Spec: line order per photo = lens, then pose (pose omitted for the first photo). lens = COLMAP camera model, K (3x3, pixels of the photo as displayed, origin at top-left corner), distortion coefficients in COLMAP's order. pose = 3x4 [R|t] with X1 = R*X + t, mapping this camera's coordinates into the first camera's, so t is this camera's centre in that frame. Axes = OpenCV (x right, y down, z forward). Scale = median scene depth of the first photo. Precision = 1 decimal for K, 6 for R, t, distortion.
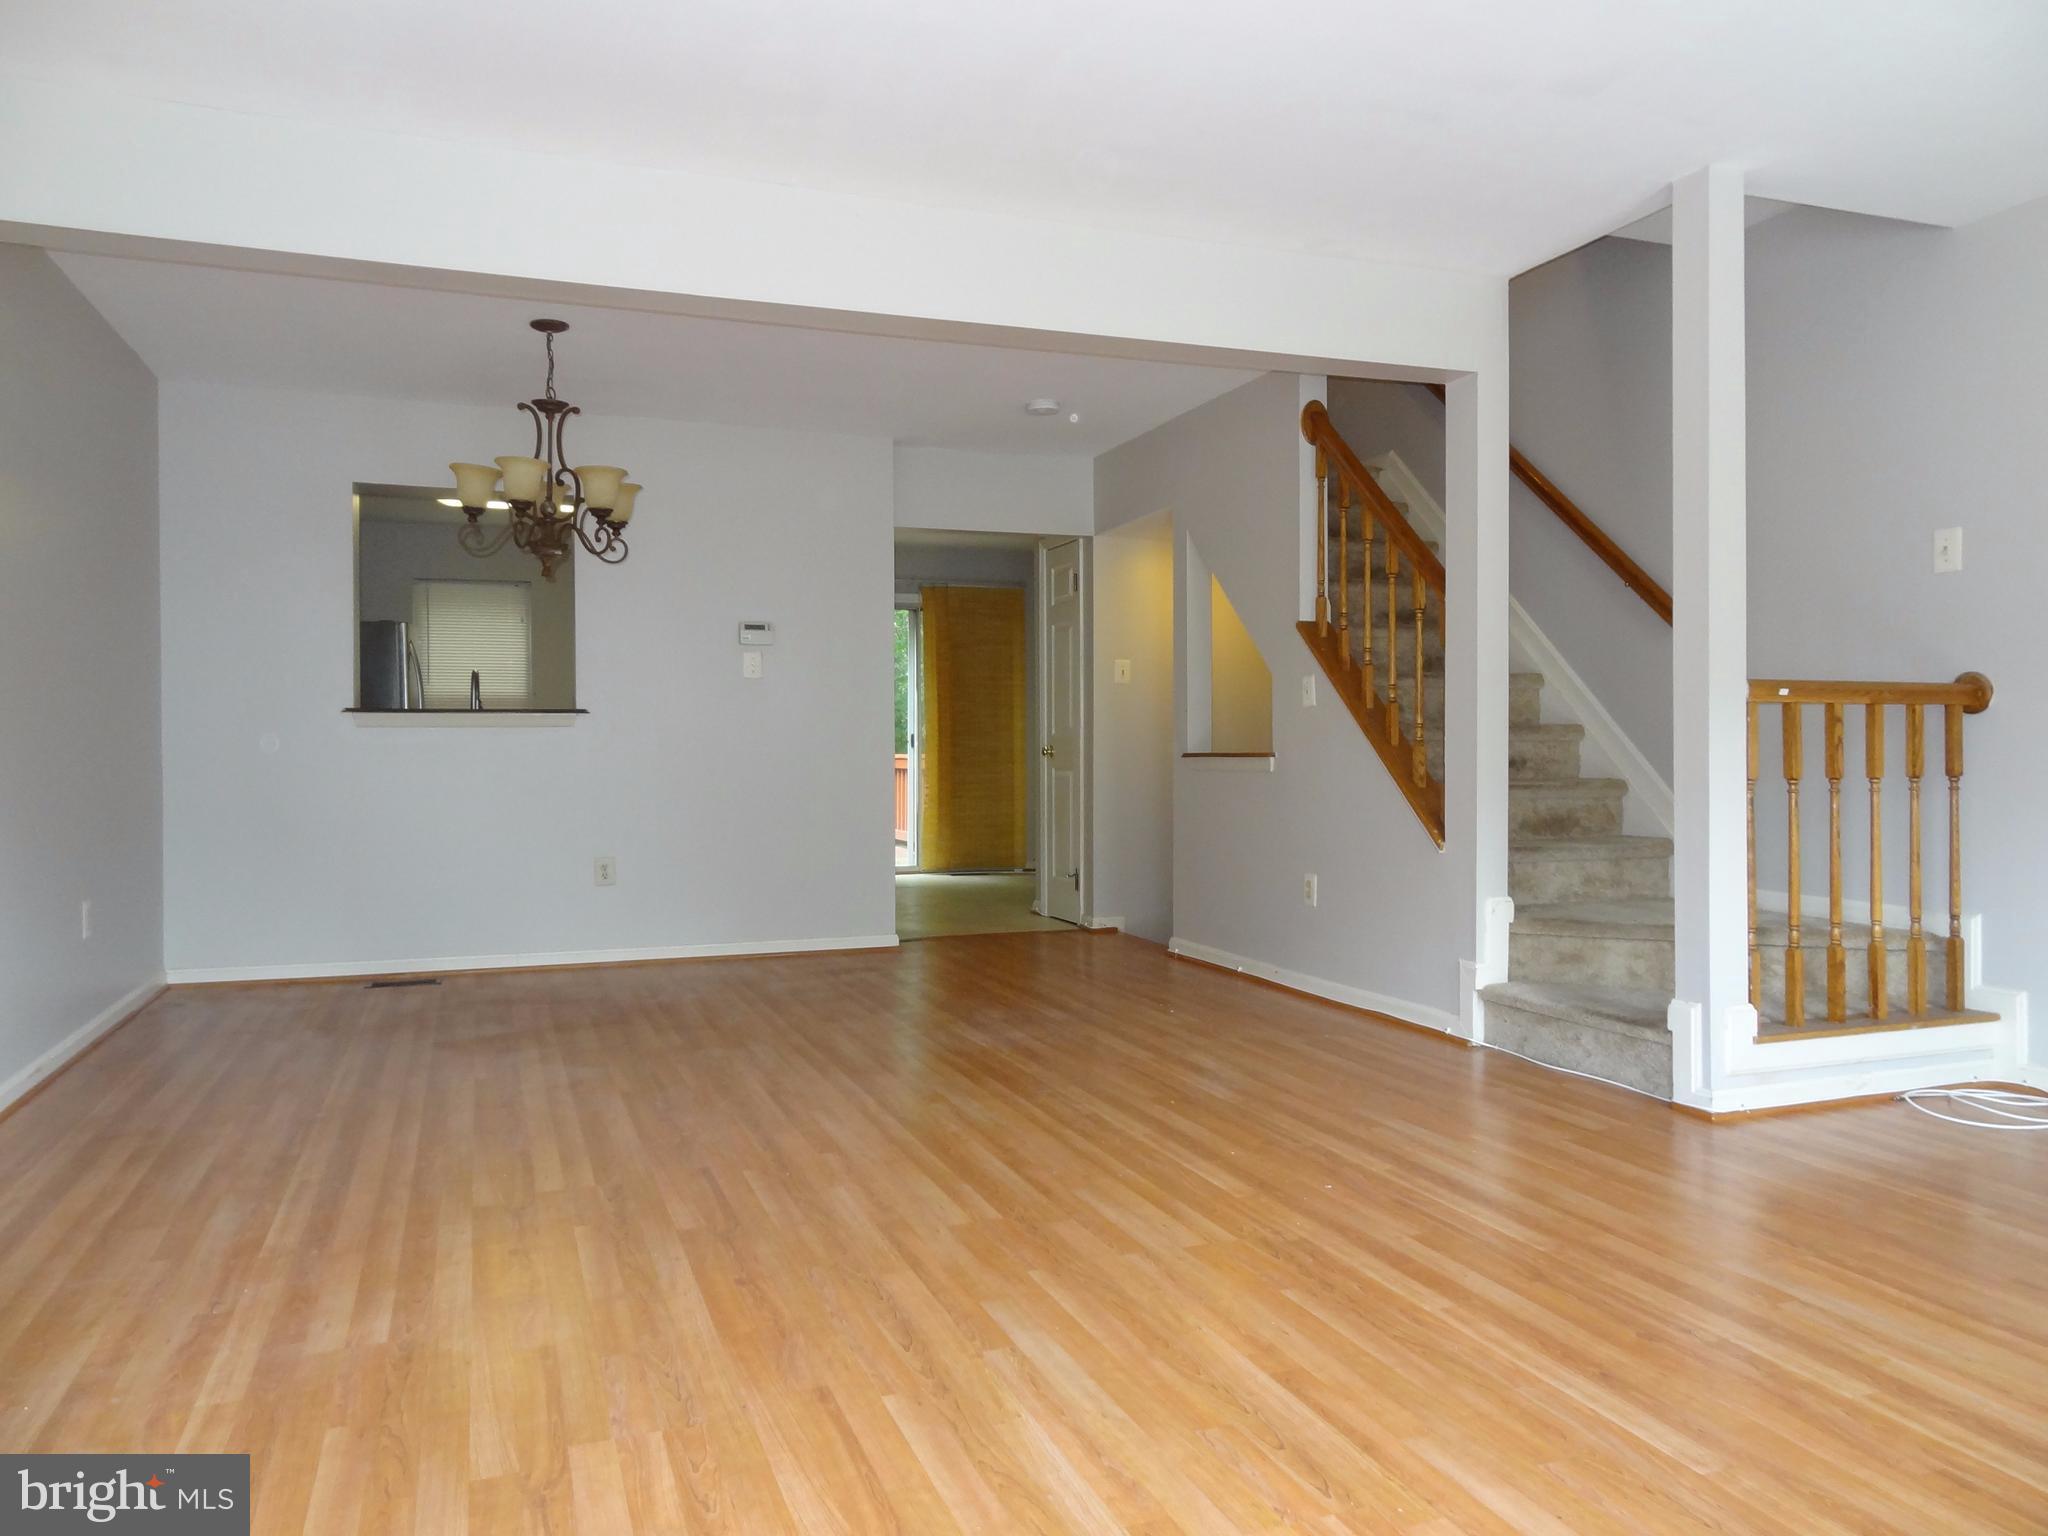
lens RADIAL K [[1436.9, 0, 1023.3], [0, 1436.9, 745.1], [0, 0, 1]] dist [0.001921, 0.008404]
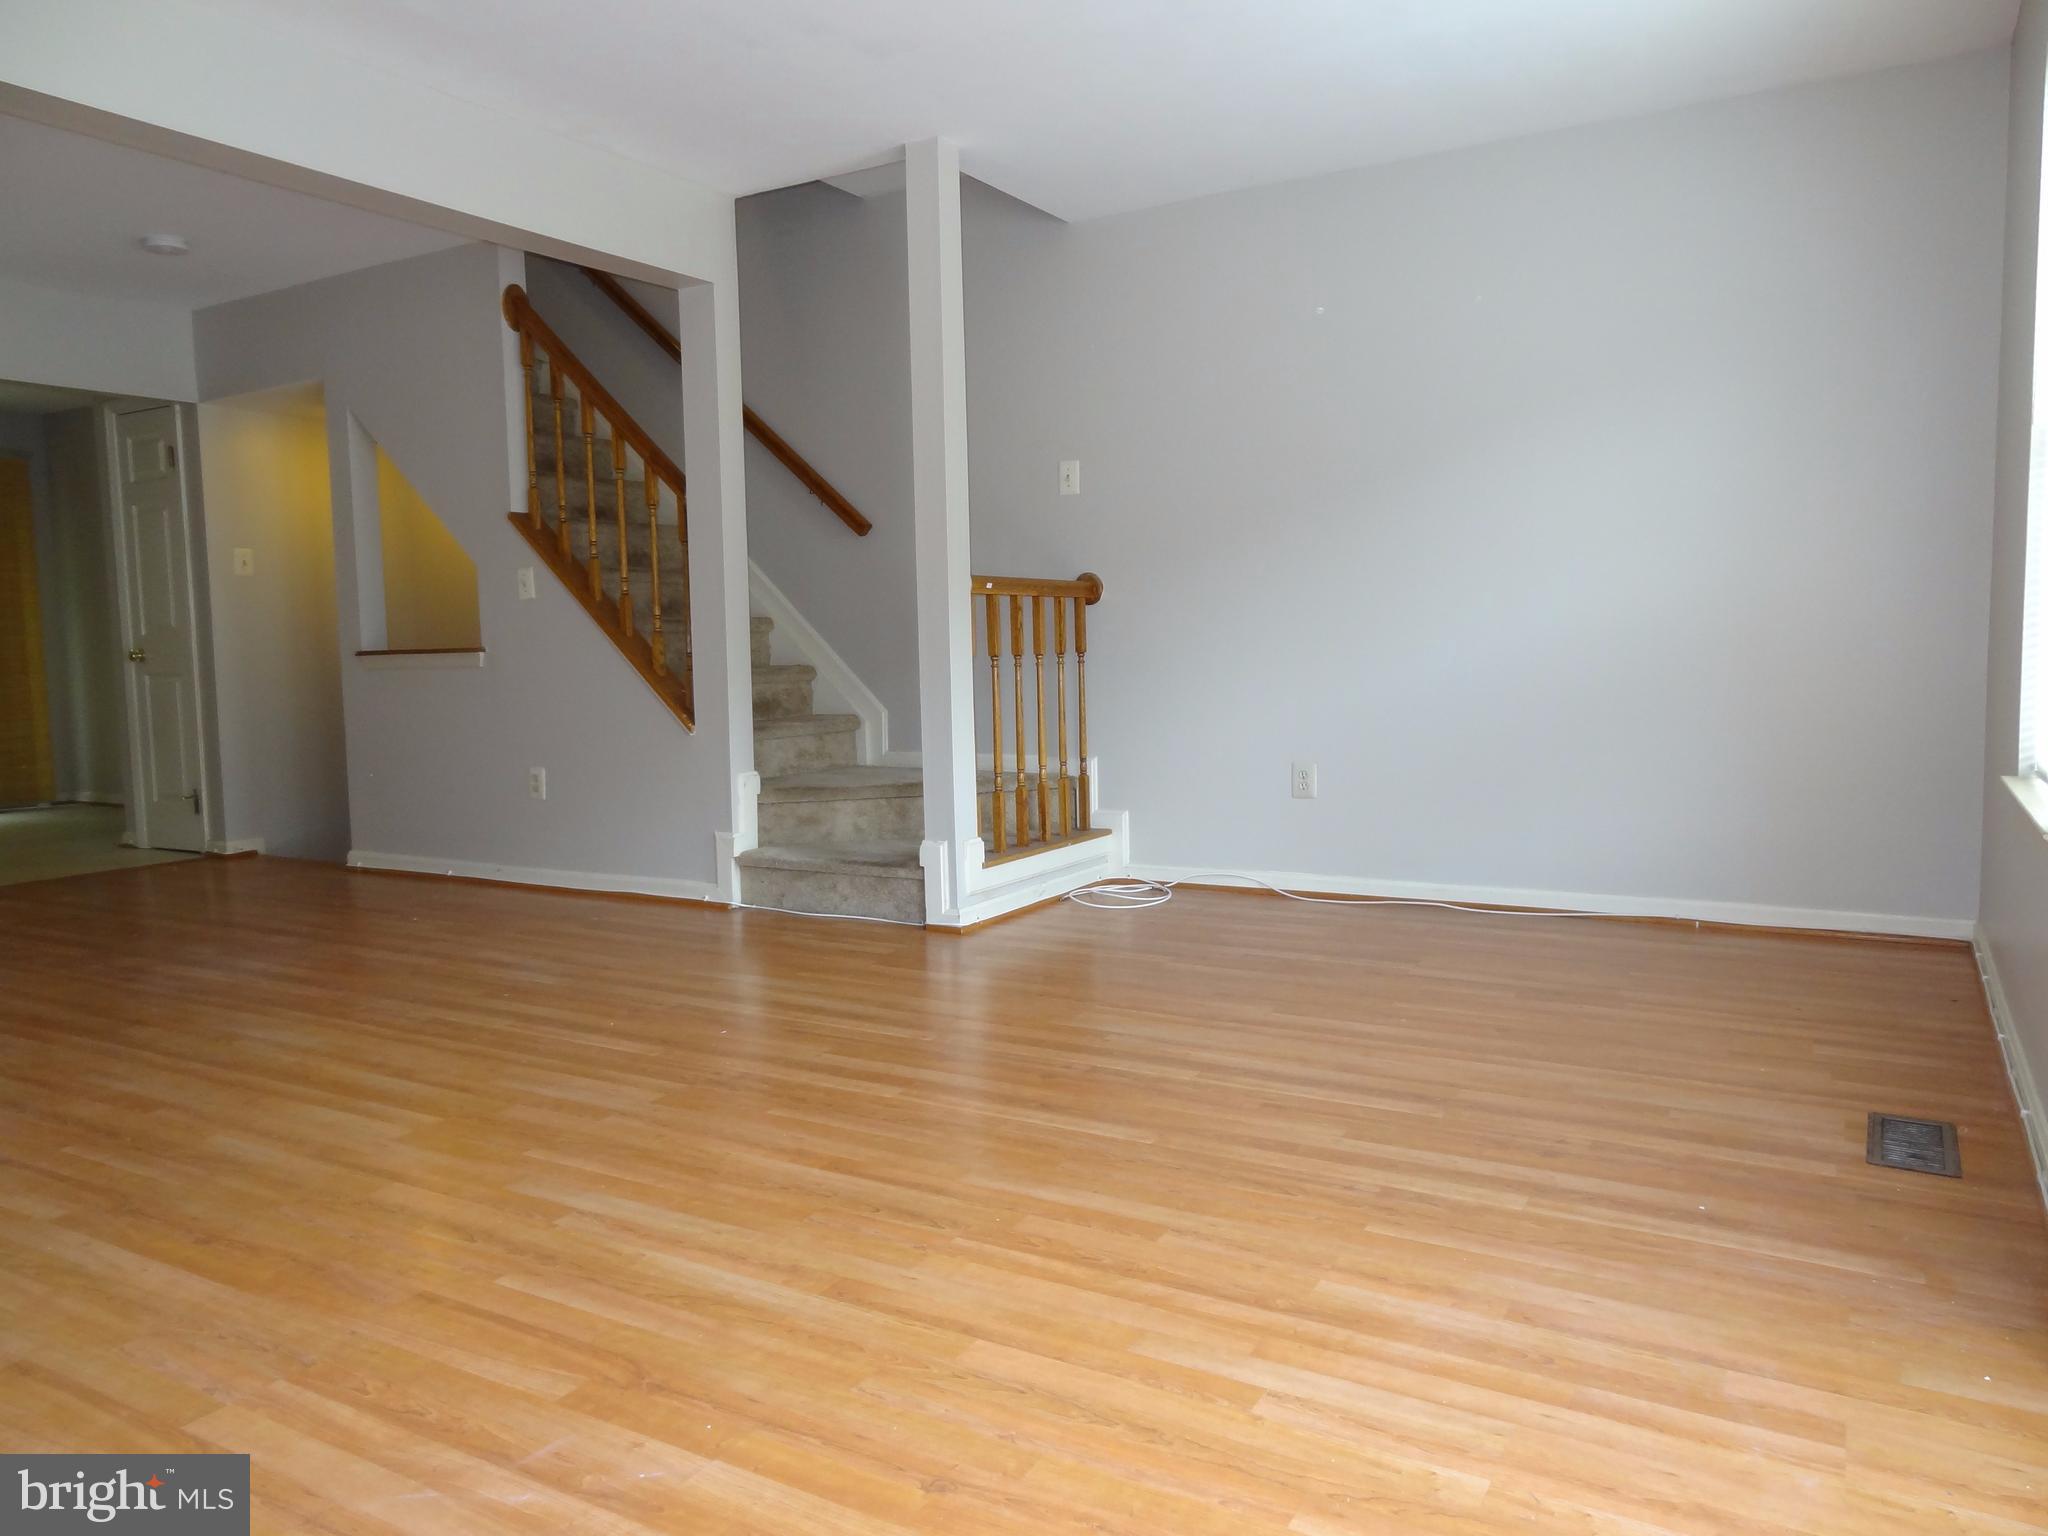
lens RADIAL K [[1437.5, 0, 1028.3], [0, 1437.5, 756.6], [0, 0, 1]] dist [-0.002838, 0.020474]
pose [[0.778023, -0.064100, 0.624957, -0.214935], [0.017909, 0.996640, 0.079927, 0.010511], [-0.627980, -0.050992, 0.776557, 0.008857]]
